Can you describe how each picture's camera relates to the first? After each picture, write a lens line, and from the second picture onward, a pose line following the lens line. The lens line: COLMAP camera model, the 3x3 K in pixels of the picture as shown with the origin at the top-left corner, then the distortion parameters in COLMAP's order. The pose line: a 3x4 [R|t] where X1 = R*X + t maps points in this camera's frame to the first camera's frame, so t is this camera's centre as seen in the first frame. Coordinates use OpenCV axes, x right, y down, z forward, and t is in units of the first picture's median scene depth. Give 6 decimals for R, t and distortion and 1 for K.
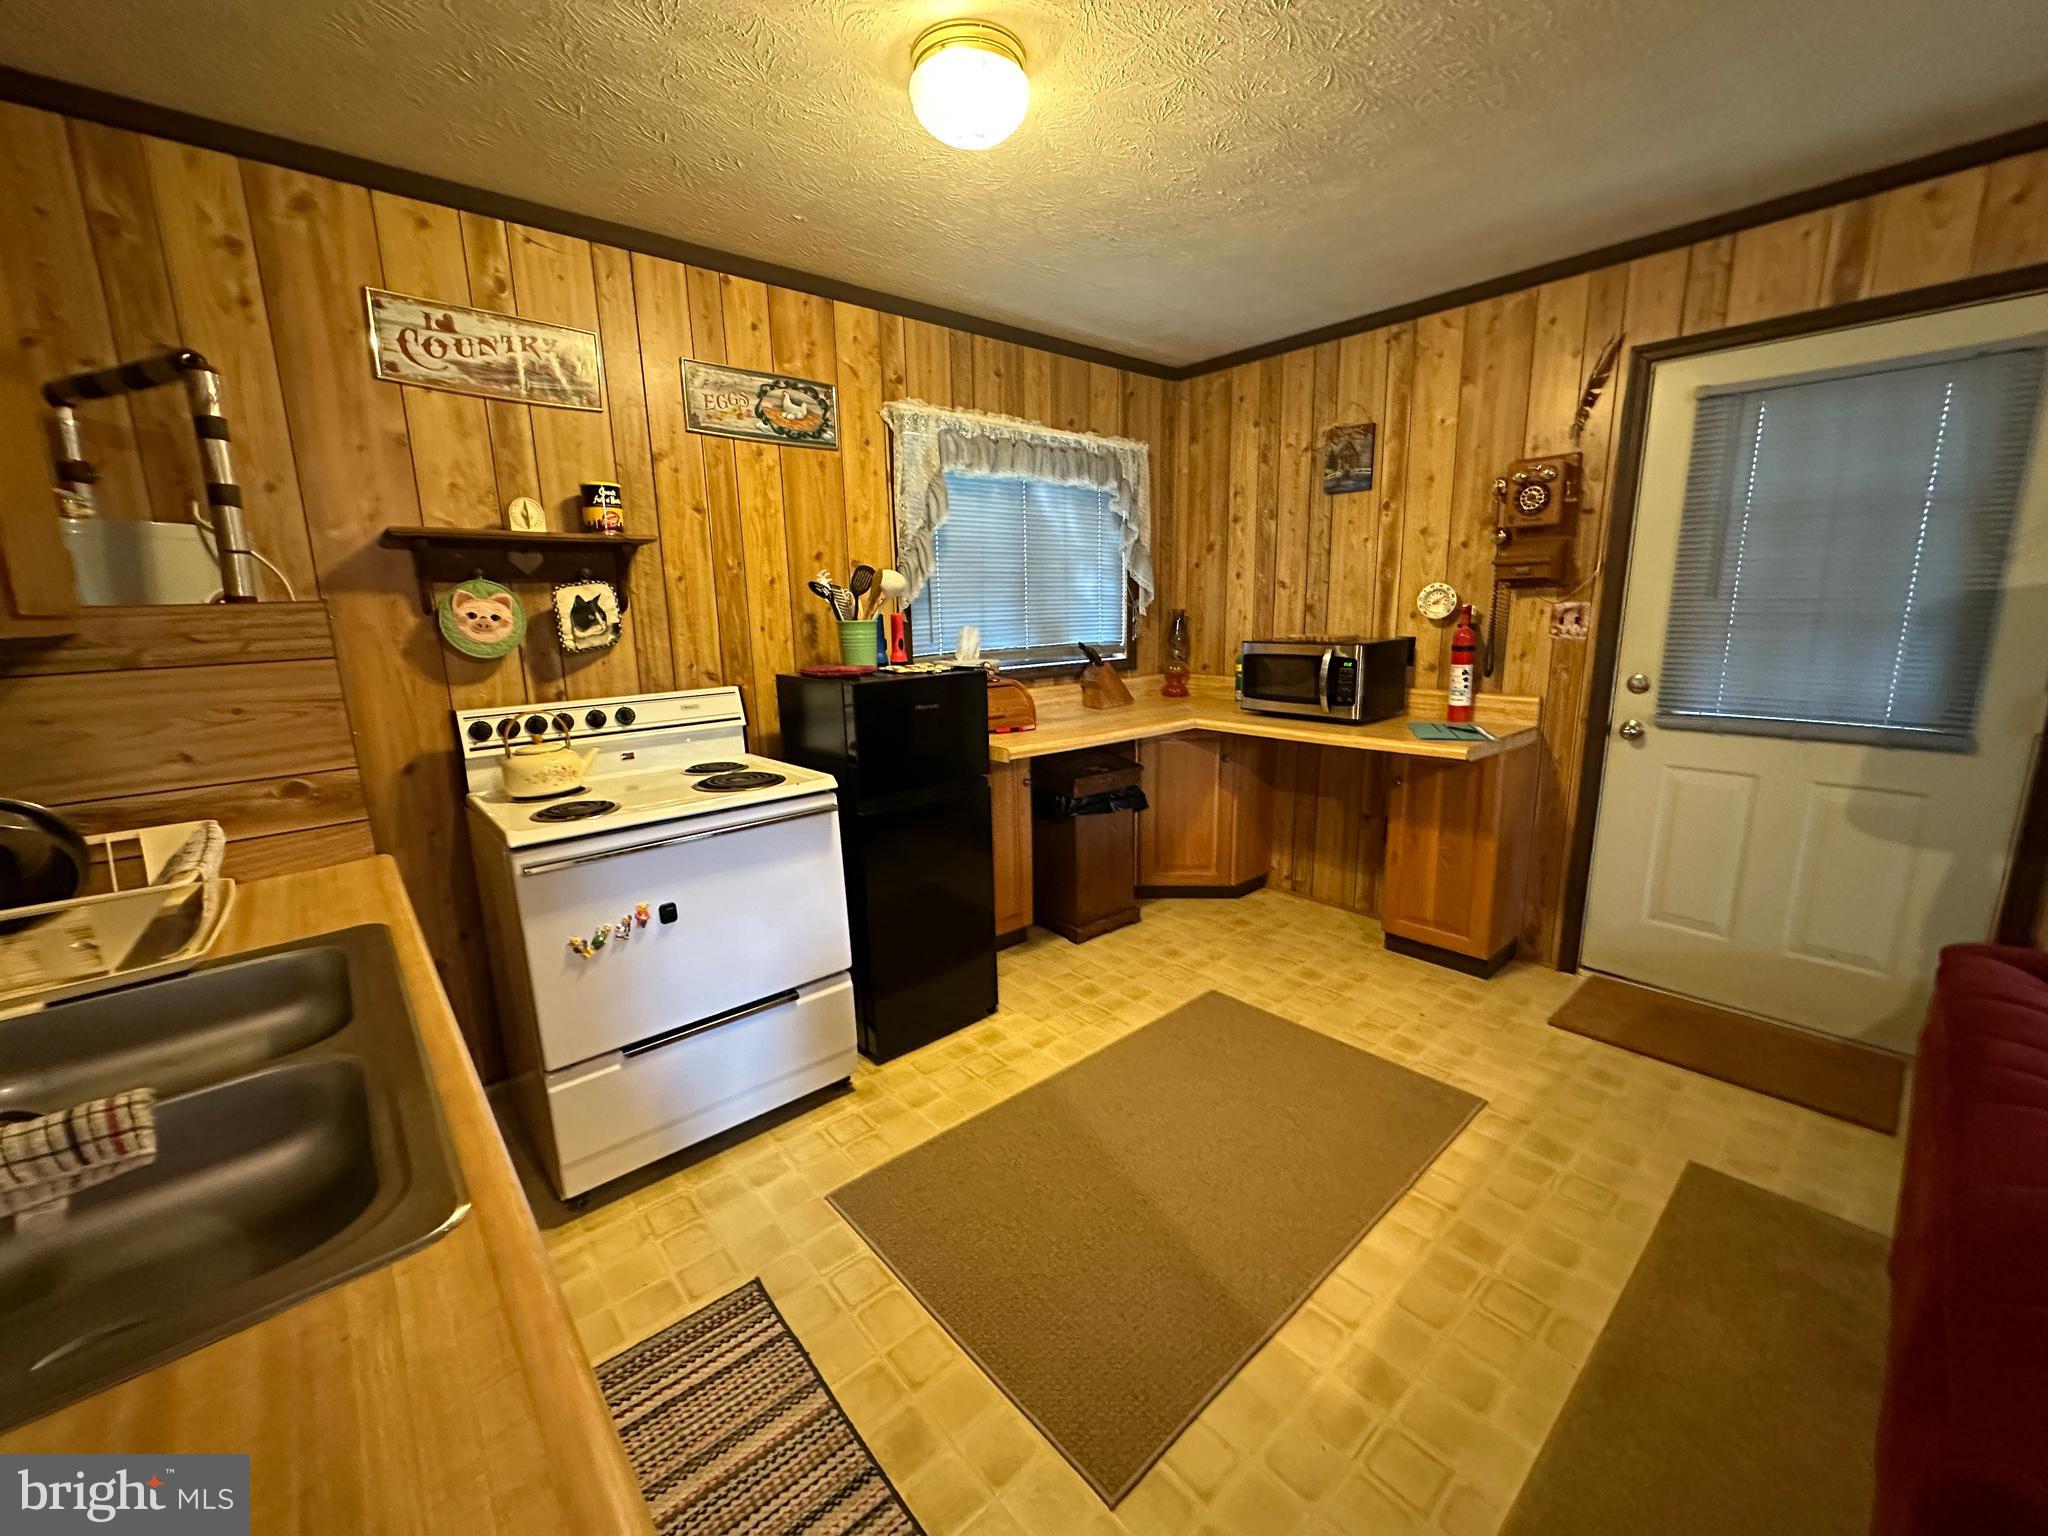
lens RADIAL K [[819.3, 0, 1023.9], [0, 819.3, 765.2], [0, 0, 1]] dist [-0.004532, 0.001263]
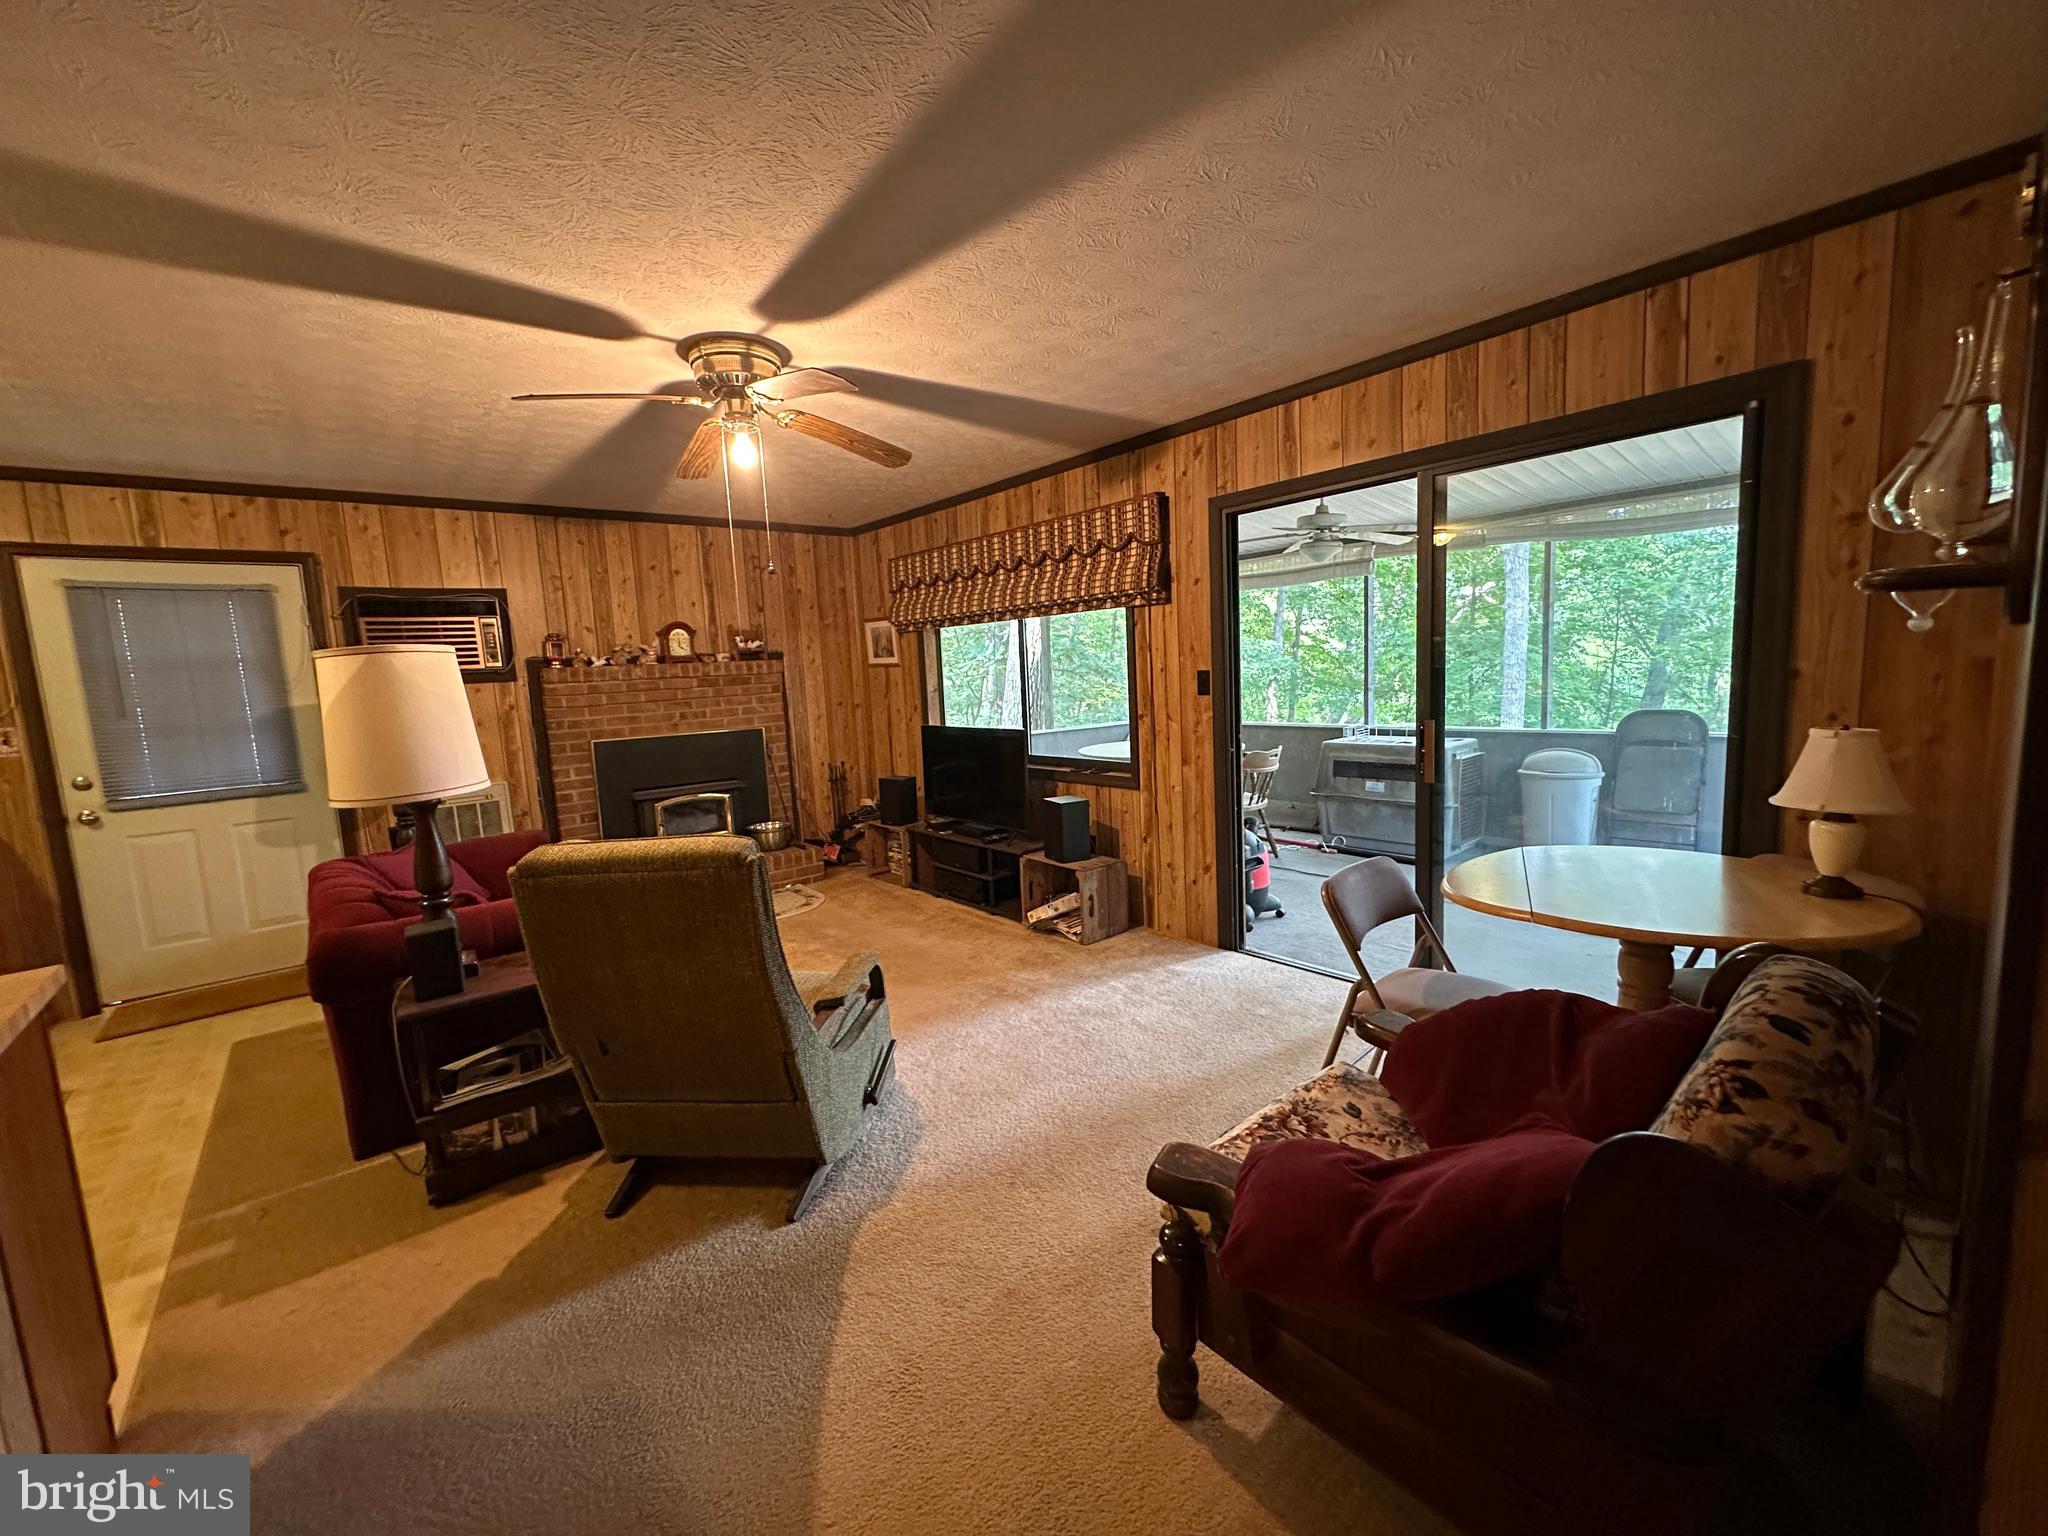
lens RADIAL K [[819.3, 0, 1025.0], [0, 819.3, 767.2], [0, 0, 1]] dist [-0.004532, 0.001263]
pose [[0.013548, -0.102090, 0.994683, -0.596893], [0.245826, 0.964583, 0.095653, 0.134288], [-0.969219, 0.243223, 0.038164, -0.601638]]
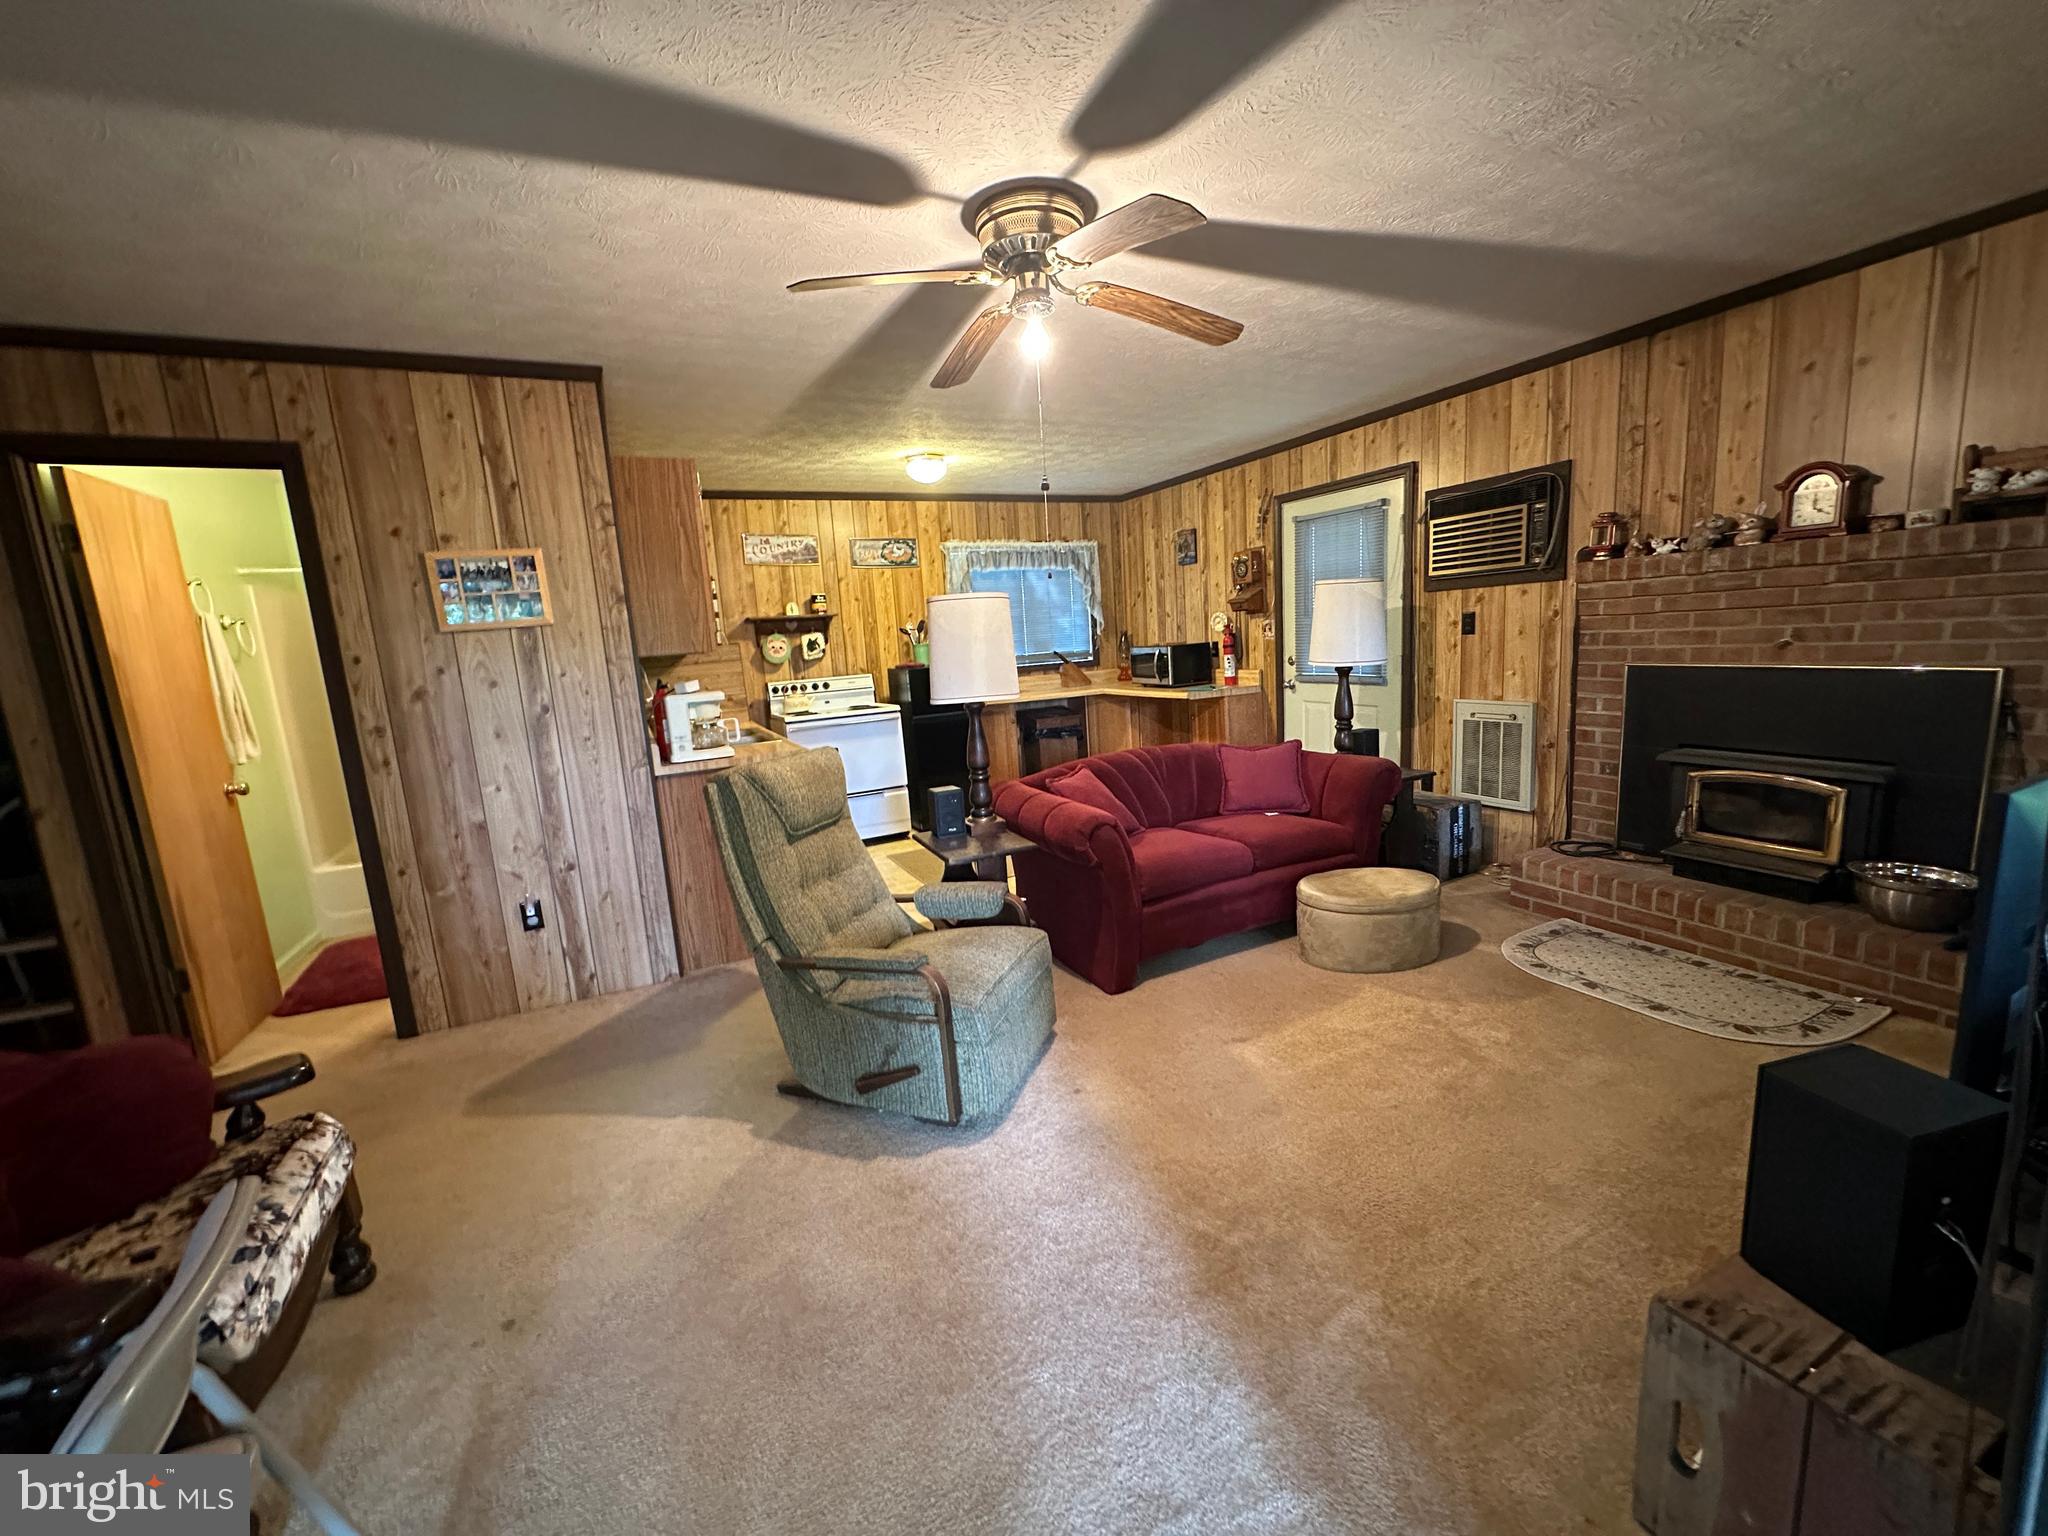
lens RADIAL K [[819.3, 0, 1023.8], [0, 819.3, 766.3], [0, 0, 1]] dist [-0.004532, 0.001263]
pose [[0.965394, 0.000705, -0.260795, 0.667081], [-0.007518, 0.999656, -0.025129, 0.218382], [0.260688, 0.026220, 0.965067, -1.113517]]
